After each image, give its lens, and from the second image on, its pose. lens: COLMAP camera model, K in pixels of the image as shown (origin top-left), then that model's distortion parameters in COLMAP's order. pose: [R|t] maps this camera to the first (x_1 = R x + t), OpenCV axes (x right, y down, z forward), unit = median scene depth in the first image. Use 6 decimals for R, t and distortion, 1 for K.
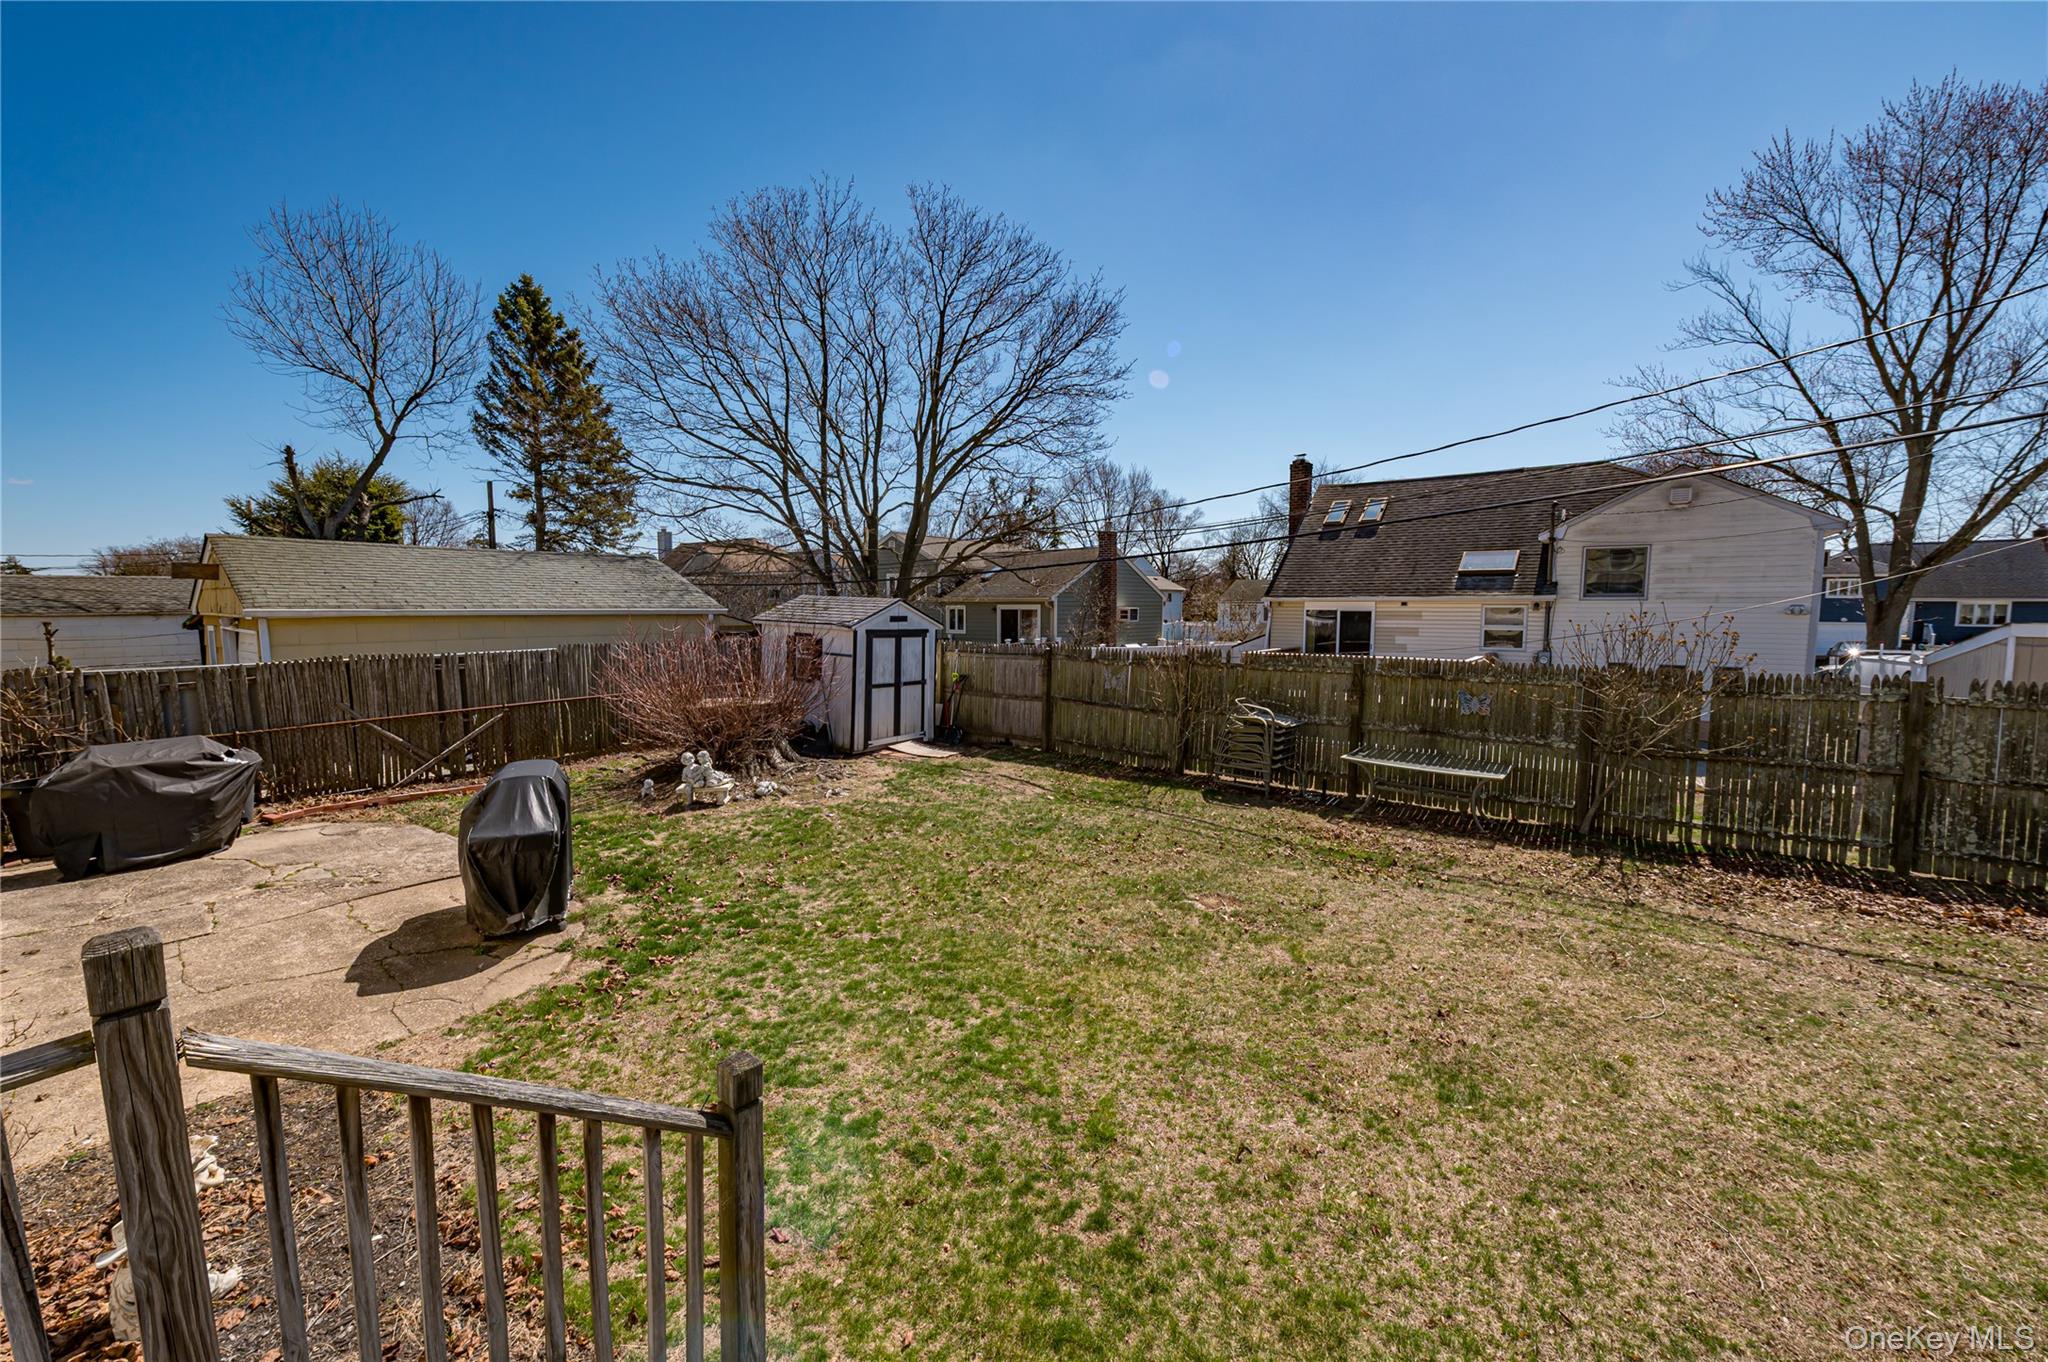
lens RADIAL K [[807.0, 0, 1029.3], [0, 807.0, 682.8], [0, 0, 1]] dist [-0.008706, -0.000347]
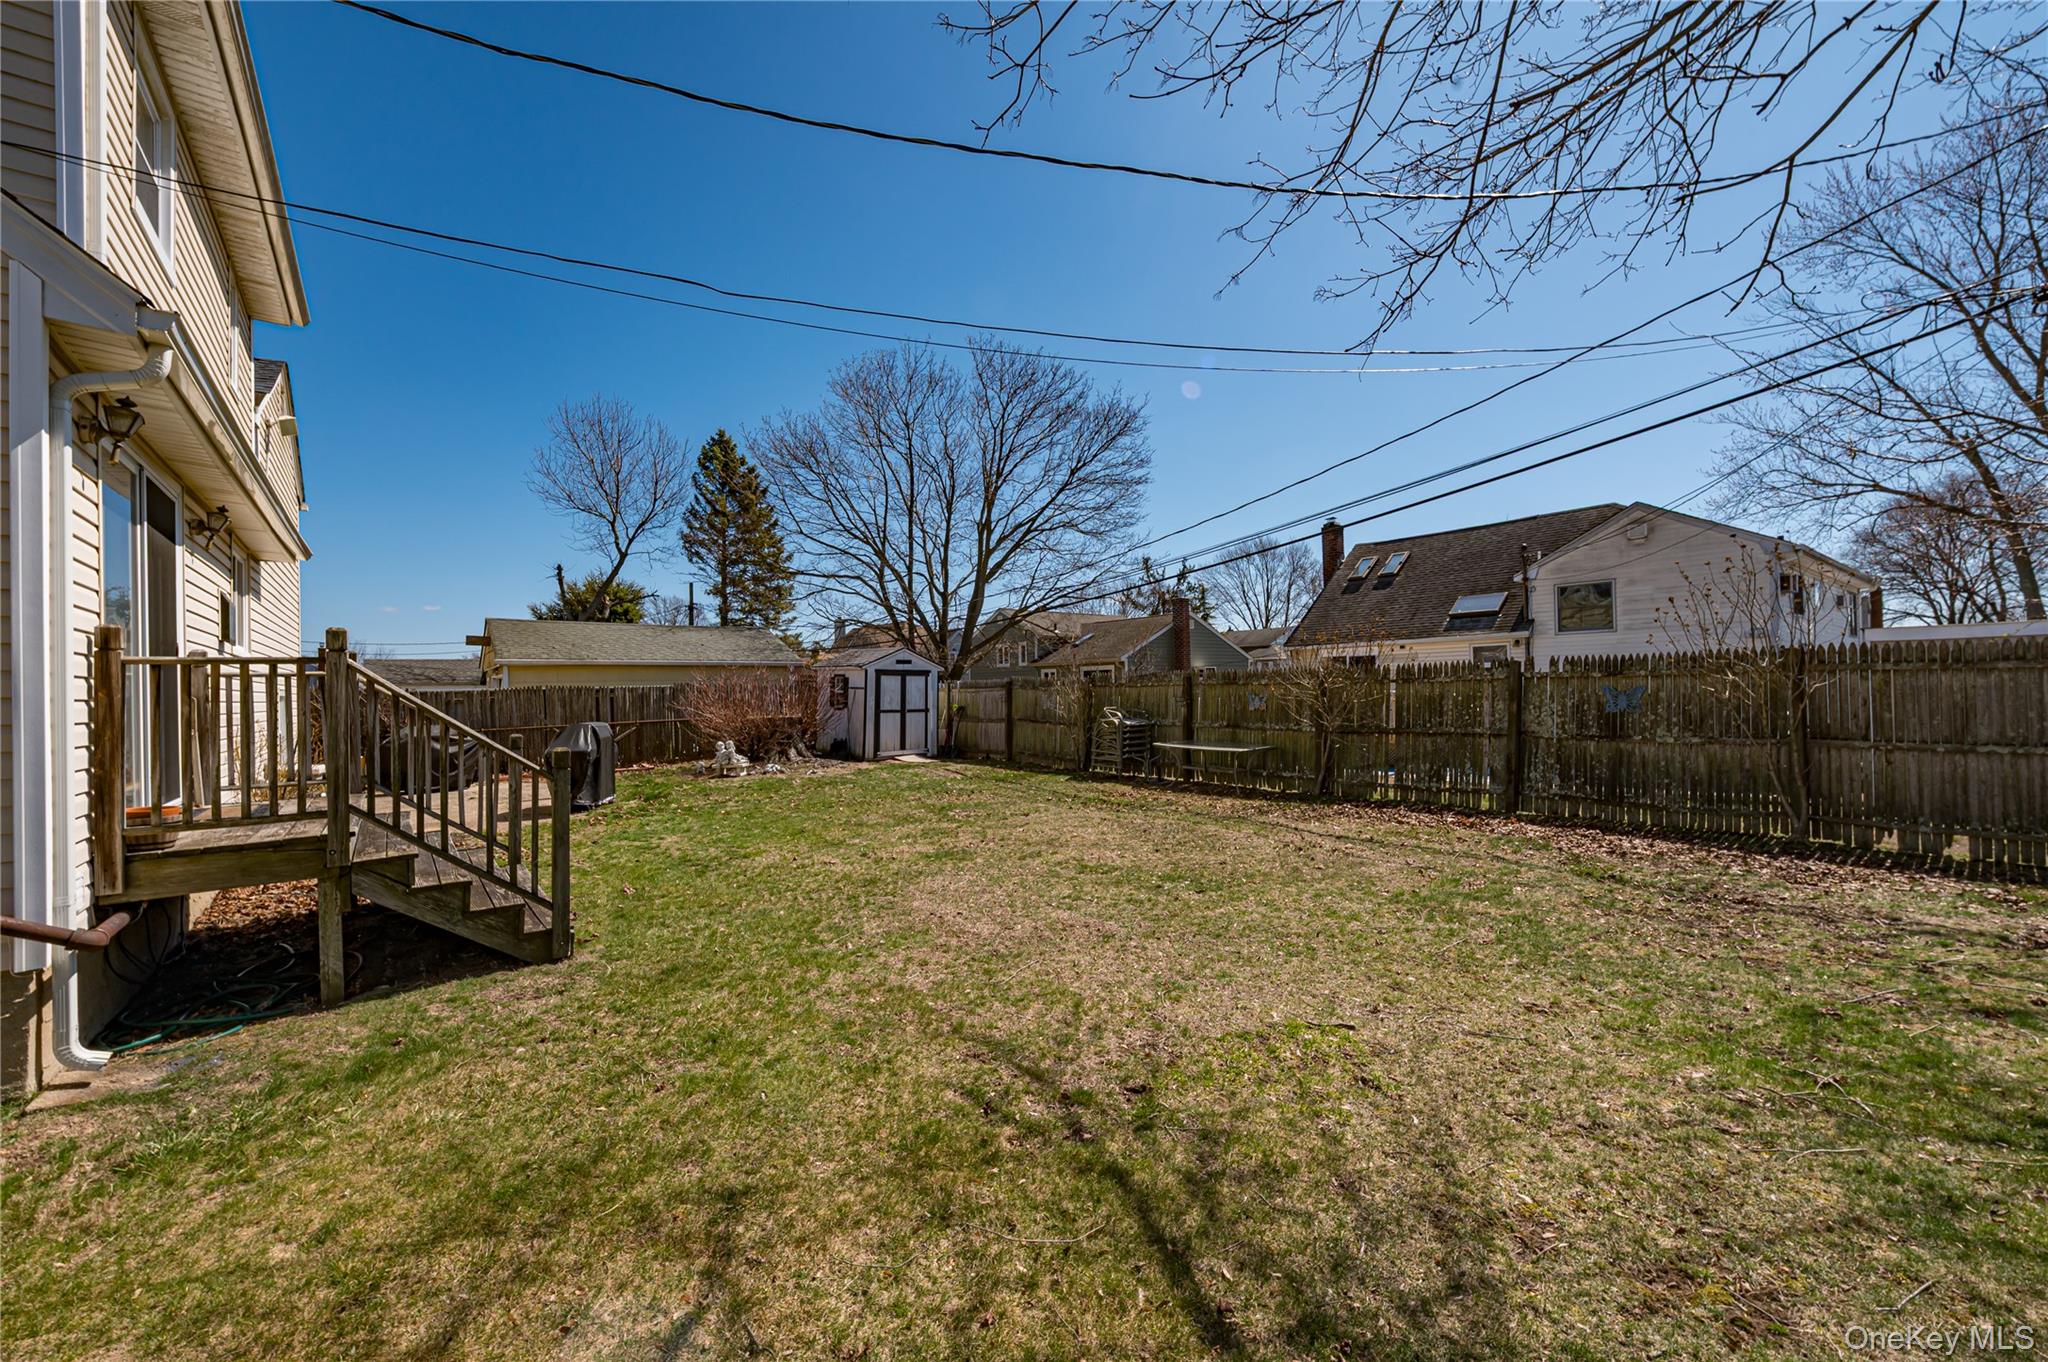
lens RADIAL K [[807.2, 0, 1023.7], [0, 807.2, 682.3], [0, 0, 1]] dist [-0.008793, -0.000164]
pose [[0.967975, -0.022866, -0.250002, 0.244885], [-0.003008, 0.994715, -0.102628, 0.061167], [0.251027, 0.100094, 0.962791, -0.160839]]
